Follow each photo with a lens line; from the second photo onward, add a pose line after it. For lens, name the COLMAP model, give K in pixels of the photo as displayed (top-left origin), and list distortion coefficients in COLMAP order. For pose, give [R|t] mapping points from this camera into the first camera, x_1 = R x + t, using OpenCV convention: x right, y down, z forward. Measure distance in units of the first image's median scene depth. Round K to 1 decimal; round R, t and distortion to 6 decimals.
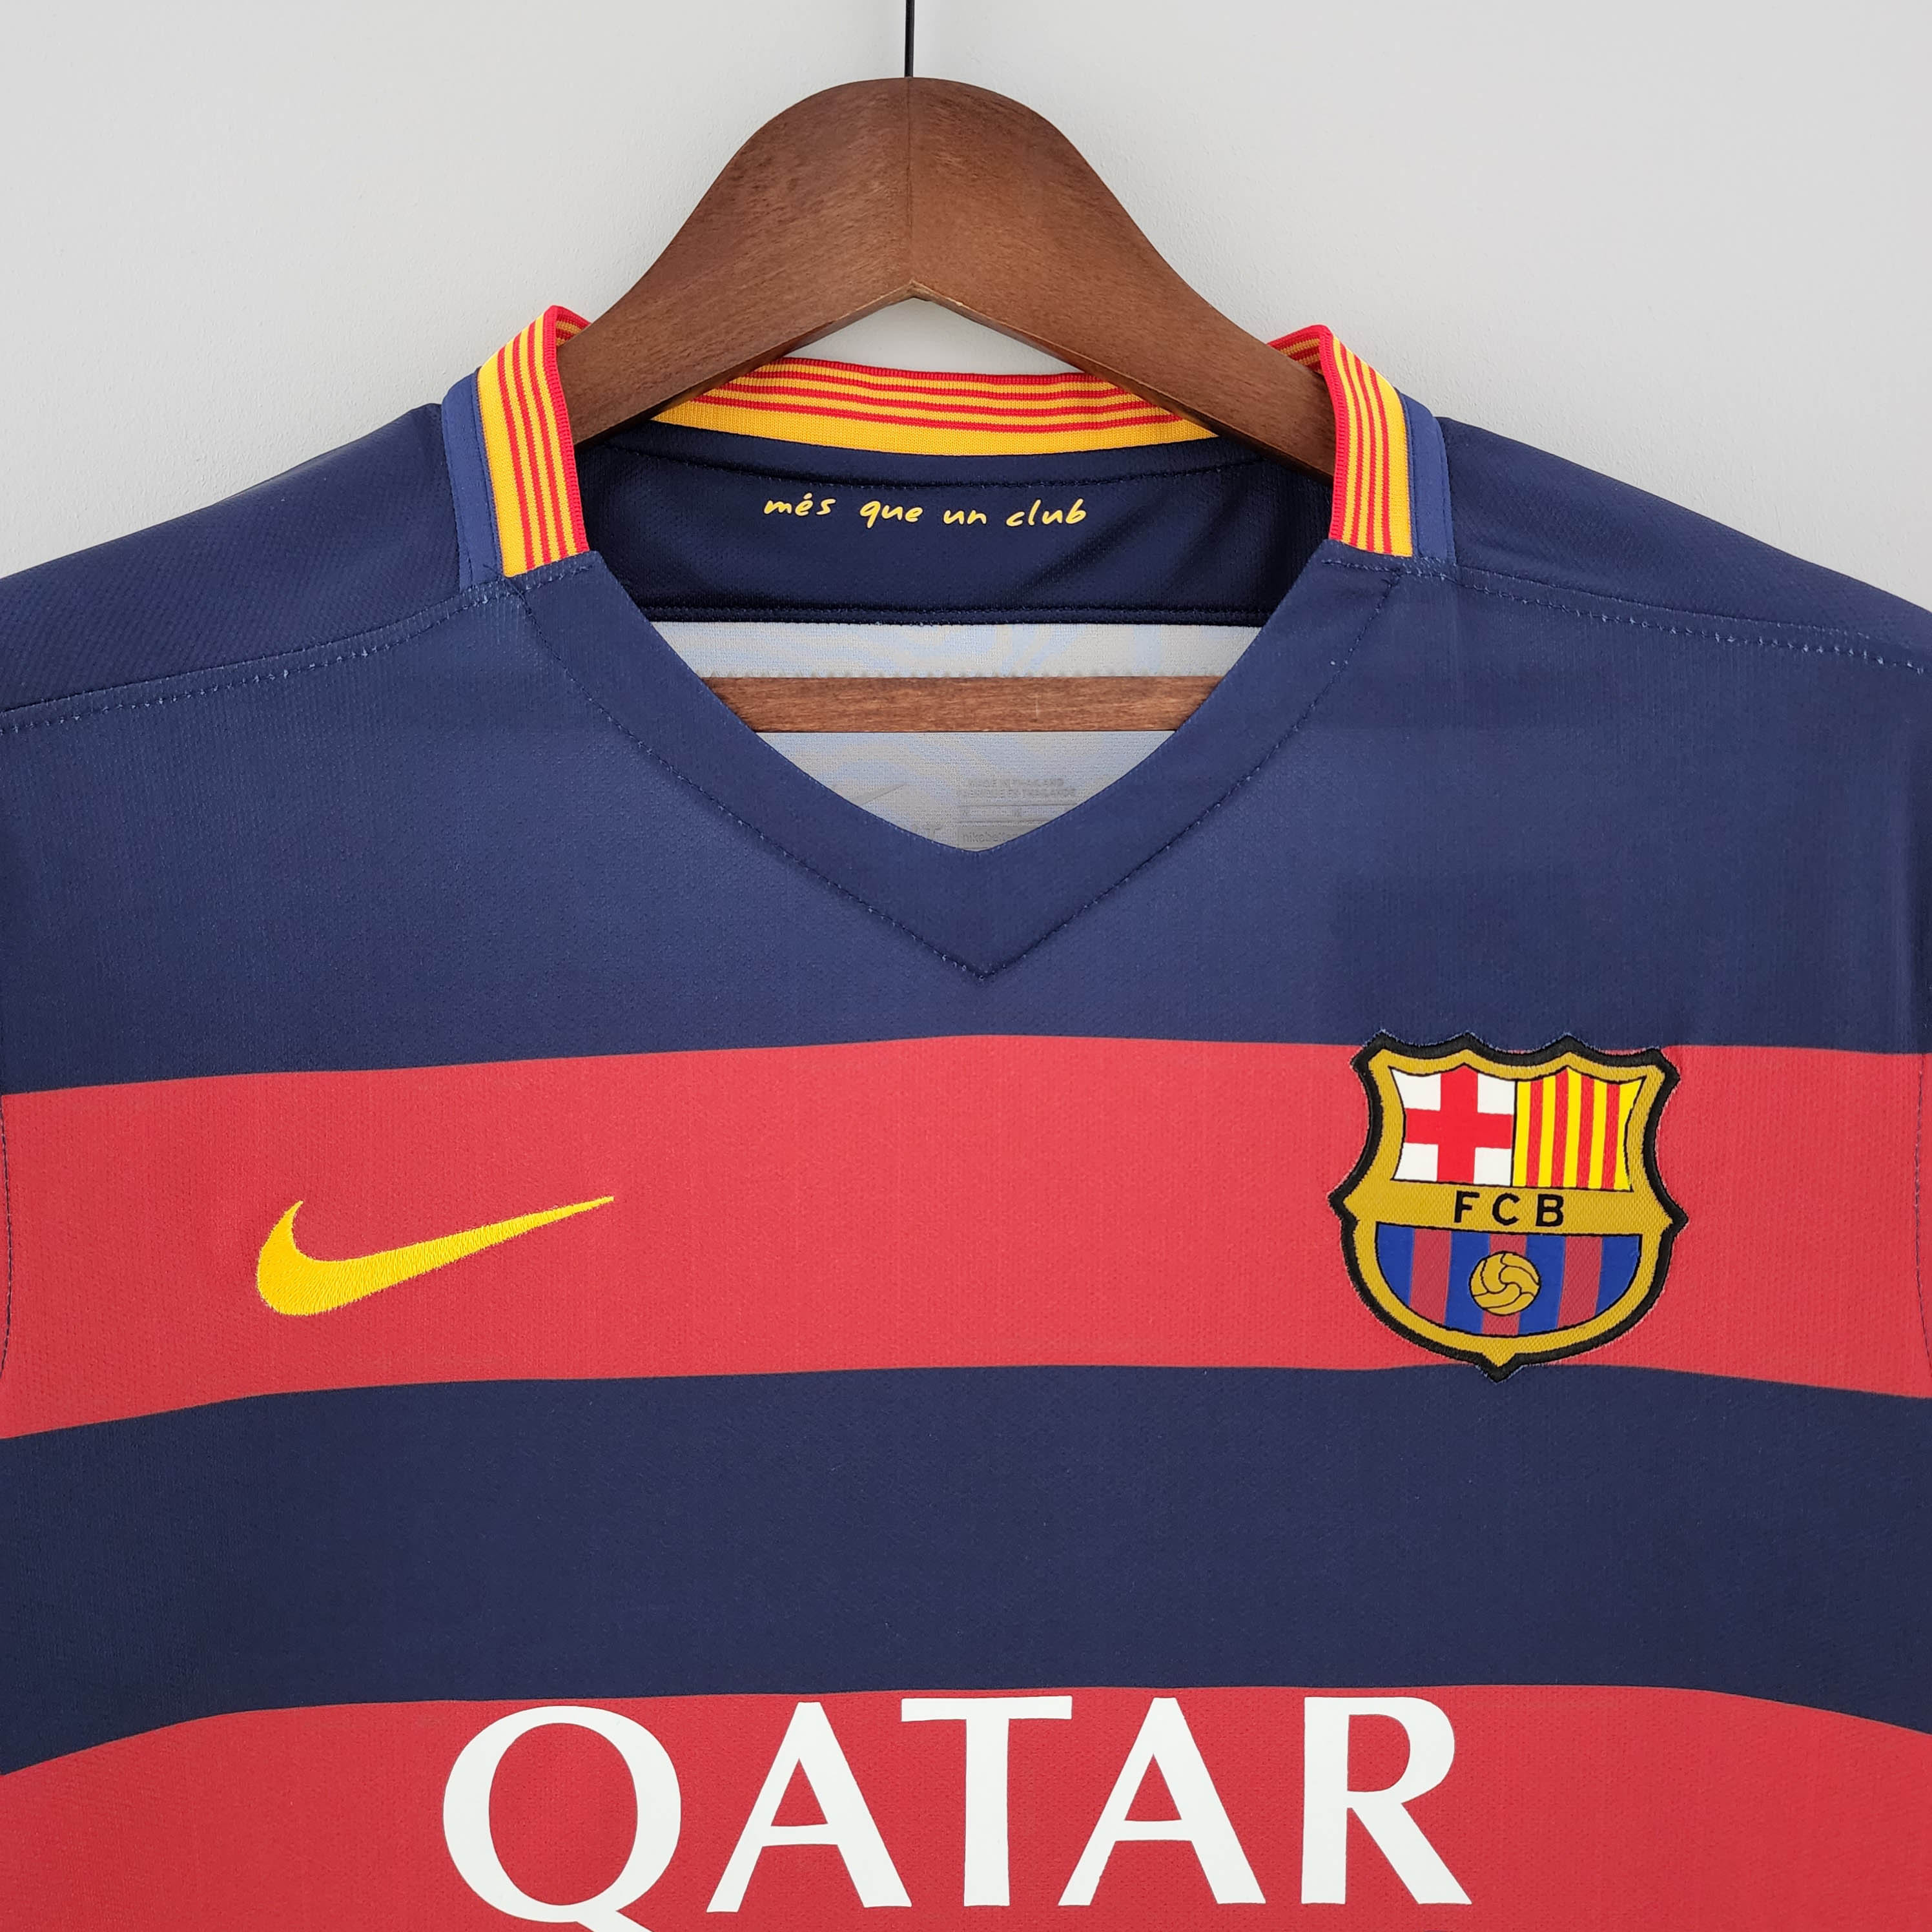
lens RADIAL K [[1734.5, 0, 970.1], [0, 1734.5, 1034.3], [0, 0, 1]] dist [0.120477, -0.204524]
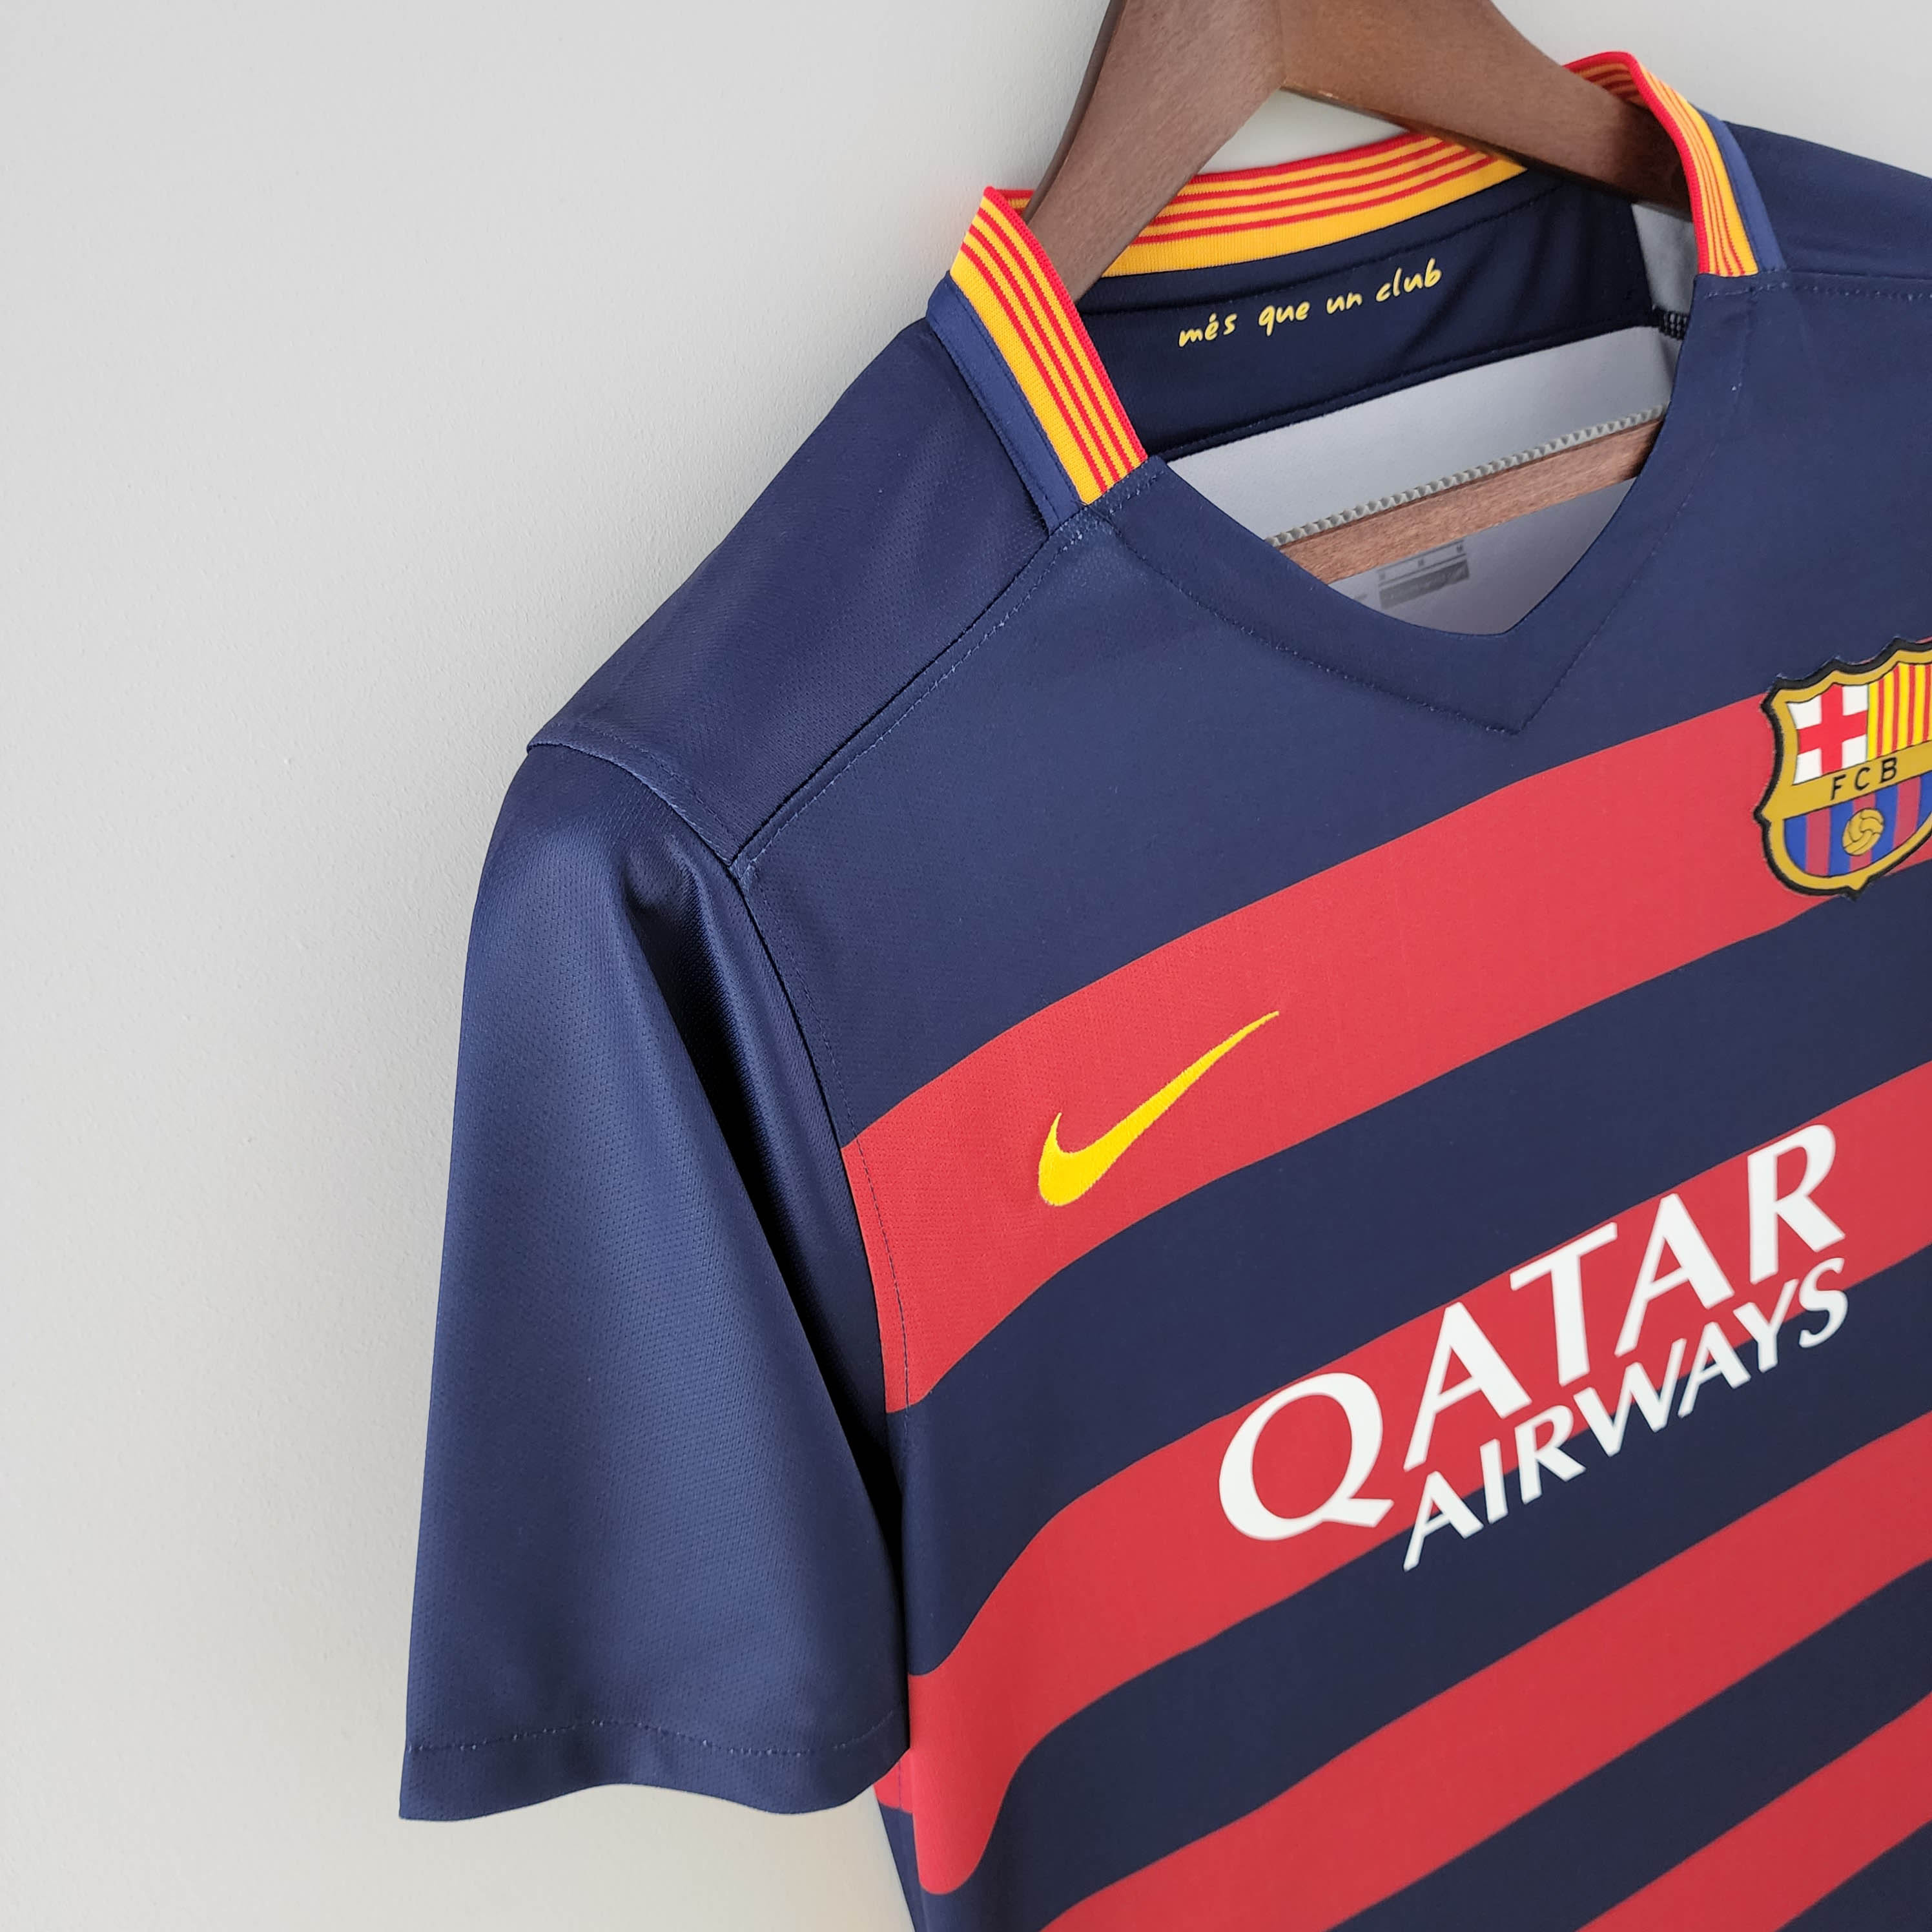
lens RADIAL K [[1776.7, 0, 966.0], [0, 1776.7, 966.0], [0, 0, 1]] dist [0.063814, -0.015366]
pose [[0.885367, -0.347833, 0.308445, -0.733770], [0.238205, 0.909183, 0.341534, -0.383653], [-0.399229, -0.228909, 0.887816, 0.035667]]
